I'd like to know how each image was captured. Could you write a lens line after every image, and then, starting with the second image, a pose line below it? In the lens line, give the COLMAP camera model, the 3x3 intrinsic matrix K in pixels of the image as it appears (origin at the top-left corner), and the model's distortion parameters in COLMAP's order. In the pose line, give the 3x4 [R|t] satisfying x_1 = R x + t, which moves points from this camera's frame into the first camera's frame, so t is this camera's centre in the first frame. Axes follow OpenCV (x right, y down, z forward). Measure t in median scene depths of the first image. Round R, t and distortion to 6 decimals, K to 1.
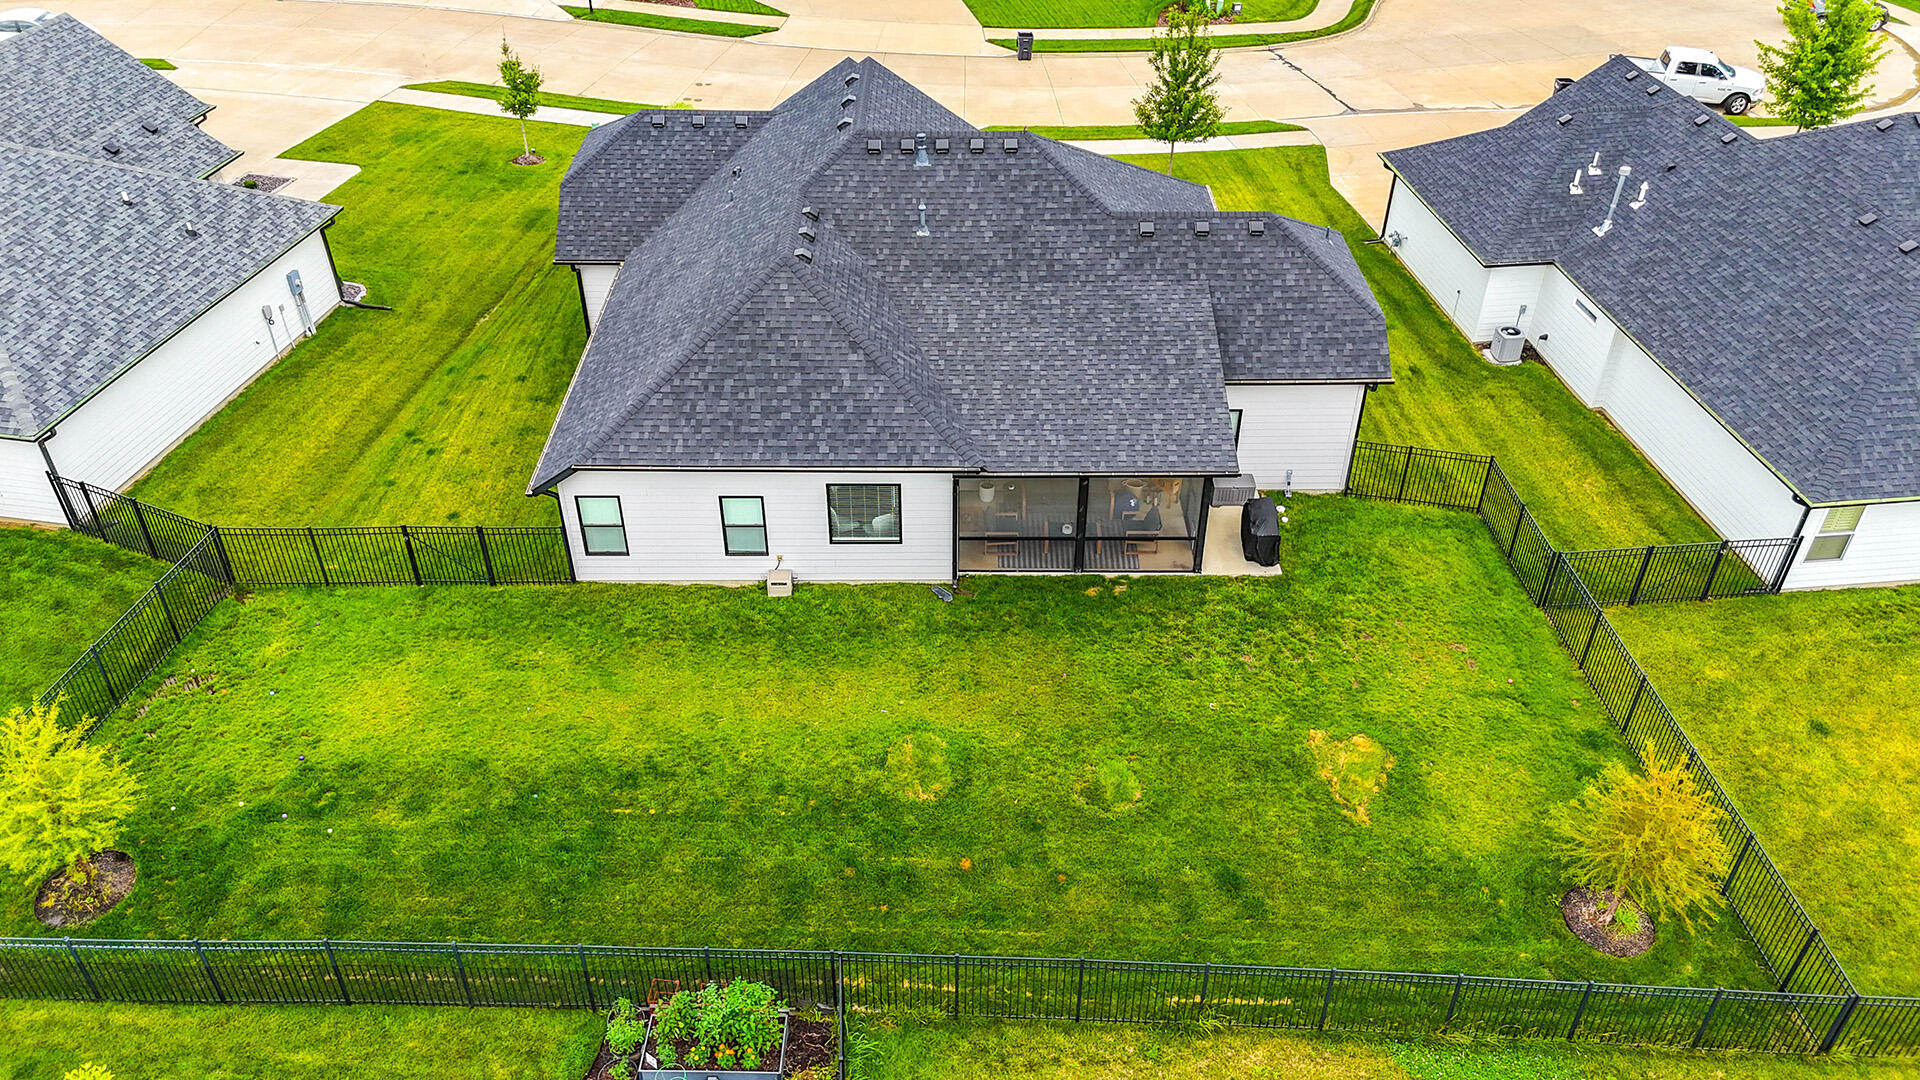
lens RADIAL K [[1429.1, 0, 960.0], [0, 1429.1, 540.0], [0, 0, 1]] dist [0.052268, 0.001020]
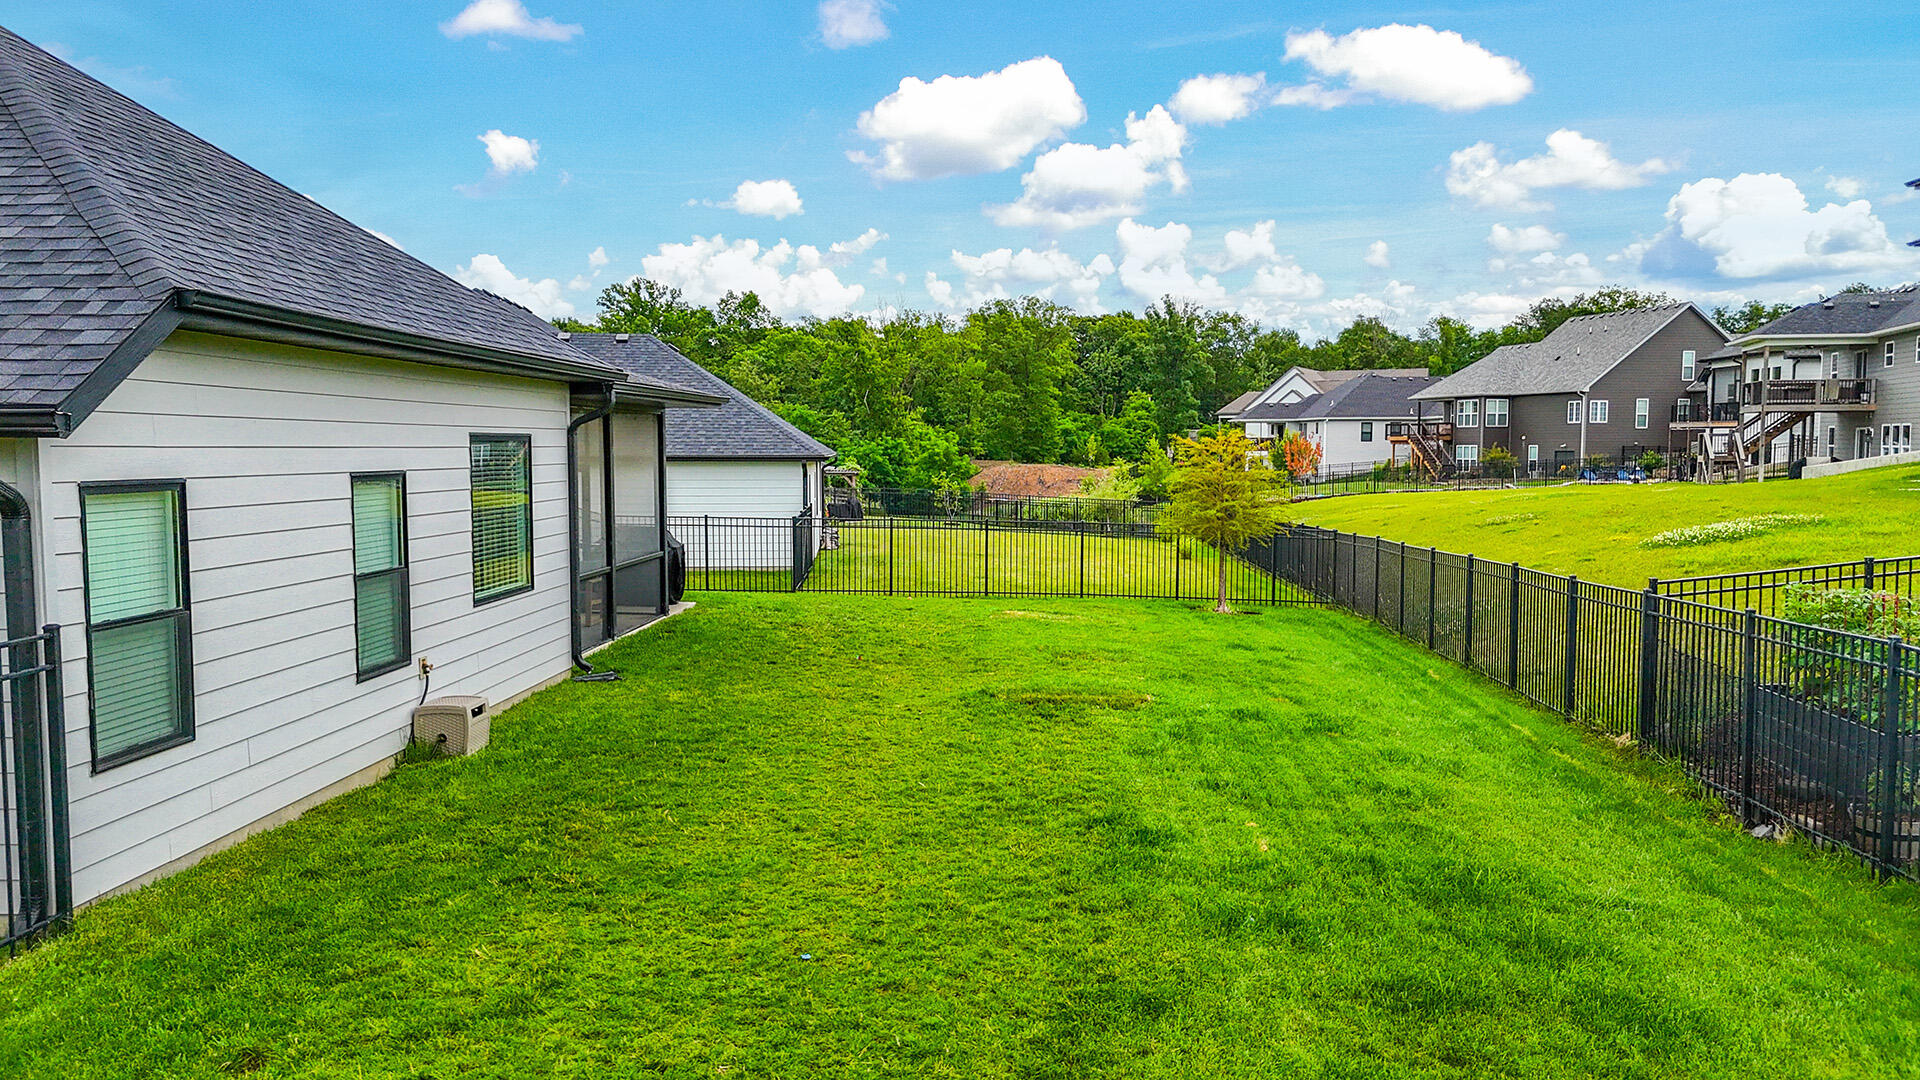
lens RADIAL K [[1429.1, 0, 960.0], [0, 1429.1, 540.0], [0, 0, 1]] dist [0.052268, 0.001020]
pose [[0.054075, -0.070485, 0.996046, -0.508181], [0.591190, 0.806146, 0.024952, 0.061489], [-0.804718, 0.587503, 0.085262, 0.840540]]
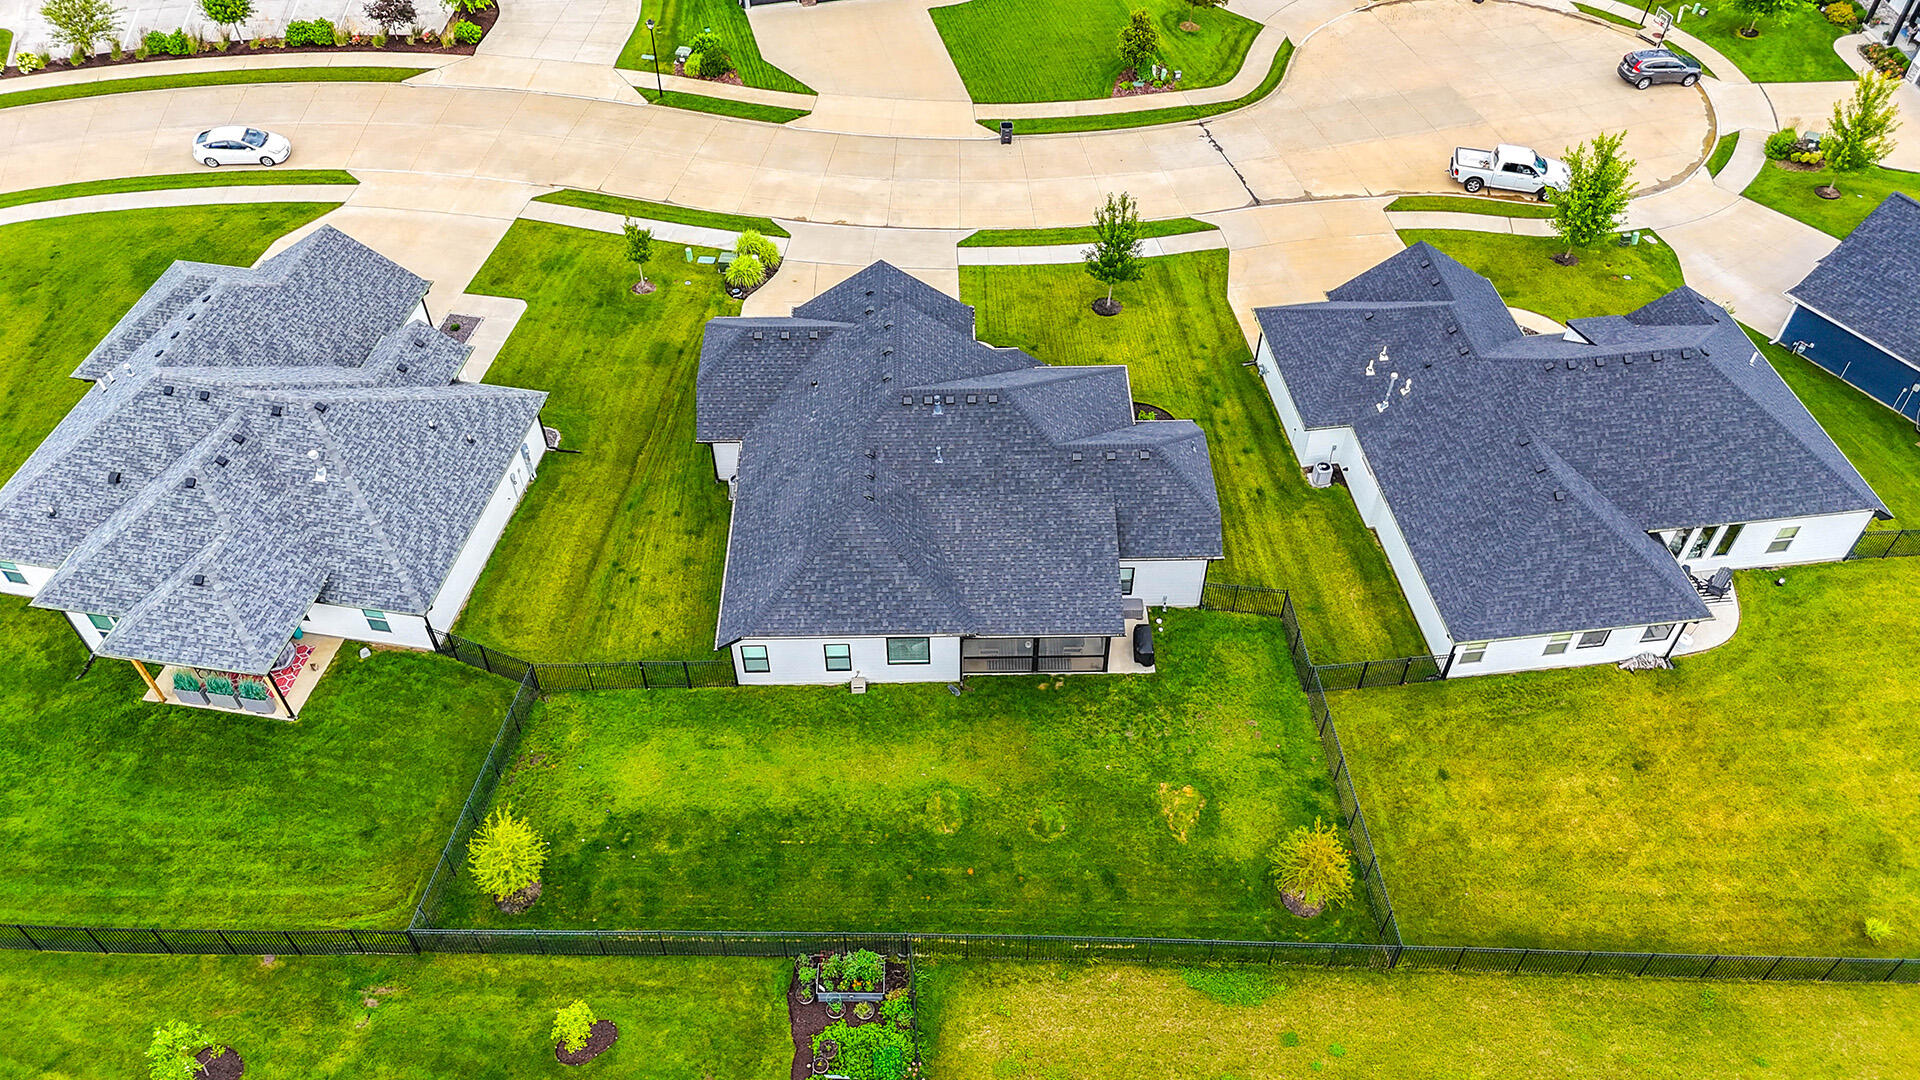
lens RADIAL K [[1414.9, 0, 960.0], [0, 1414.9, 540.0], [0, 0, 1]] dist [0.066102, -0.006030]
pose [[0.999924, -0.011866, 0.003280, -0.008947], [0.011079, 0.983492, 0.180610, -0.449279], [-0.005369, -0.180560, 0.983549, -0.634459]]
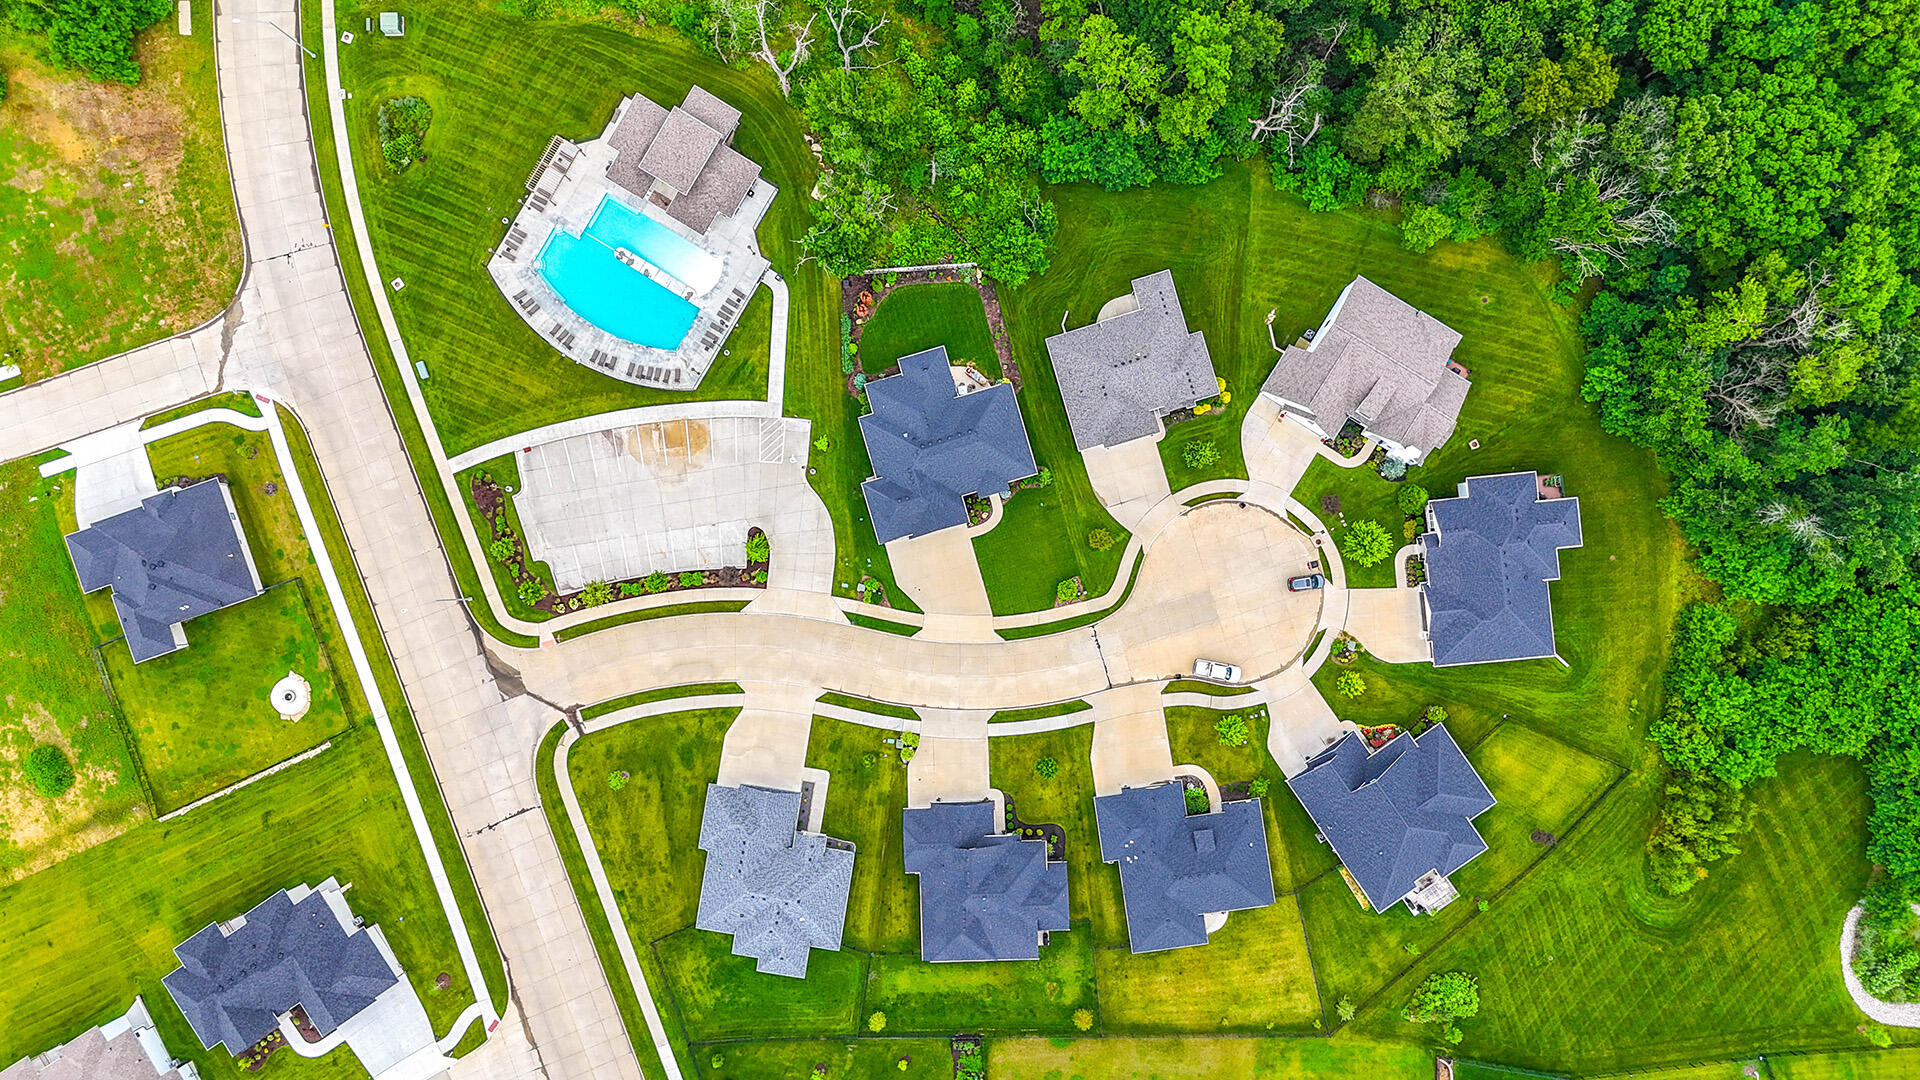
lens RADIAL K [[1429.1, 0, 960.0], [0, 1429.1, 540.0], [0, 0, 1]] dist [0.052268, 0.001020]
pose [[0.999603, -0.023373, -0.015745, -0.003326], [0.026985, 0.632751, 0.773885, -5.668251], [-0.008125, -0.774003, 0.633130, -1.436192]]
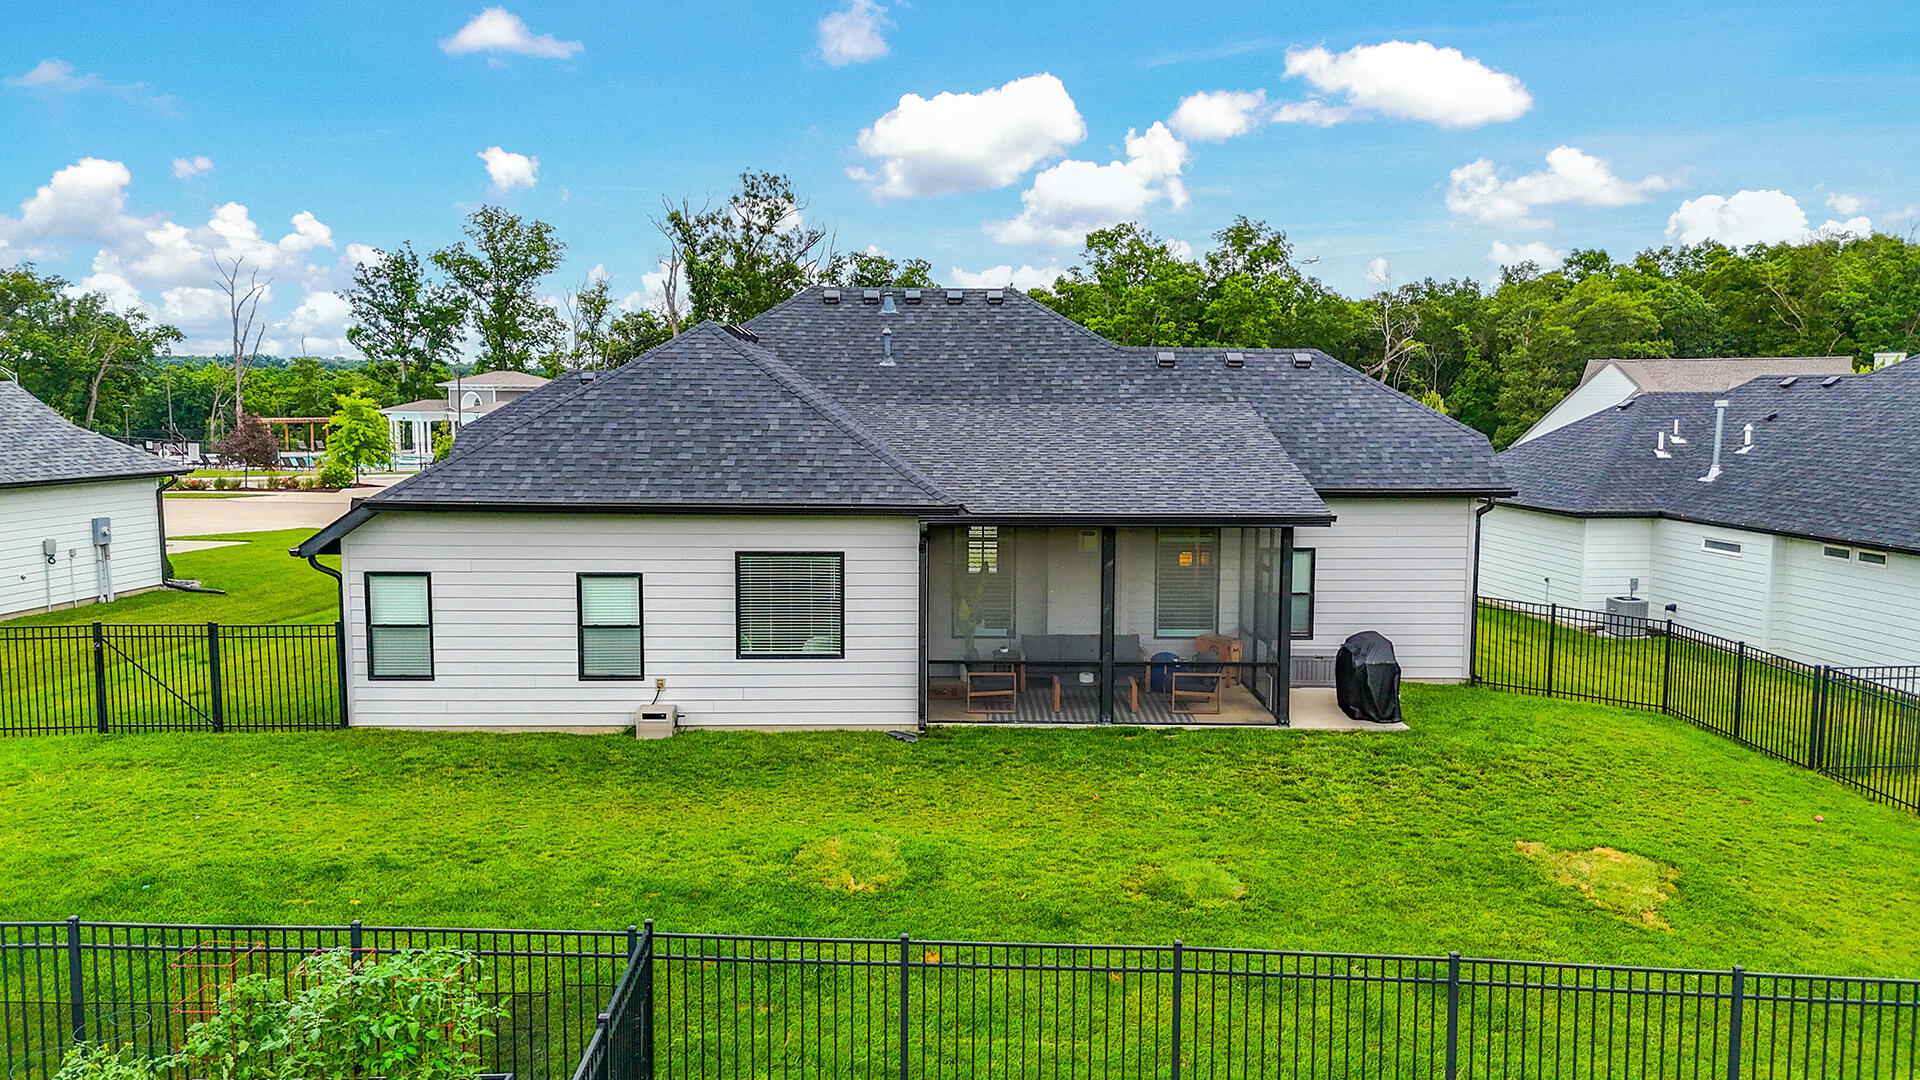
lens RADIAL K [[1429.1, 0, 960.0], [0, 1429.1, 540.0], [0, 0, 1]] dist [0.052268, 0.001020]
pose [[0.999952, 0.000958, 0.009717, 0.007899], [0.004042, 0.865284, -0.501266, 0.294814], [-0.008888, 0.501281, 0.865239, 0.387903]]
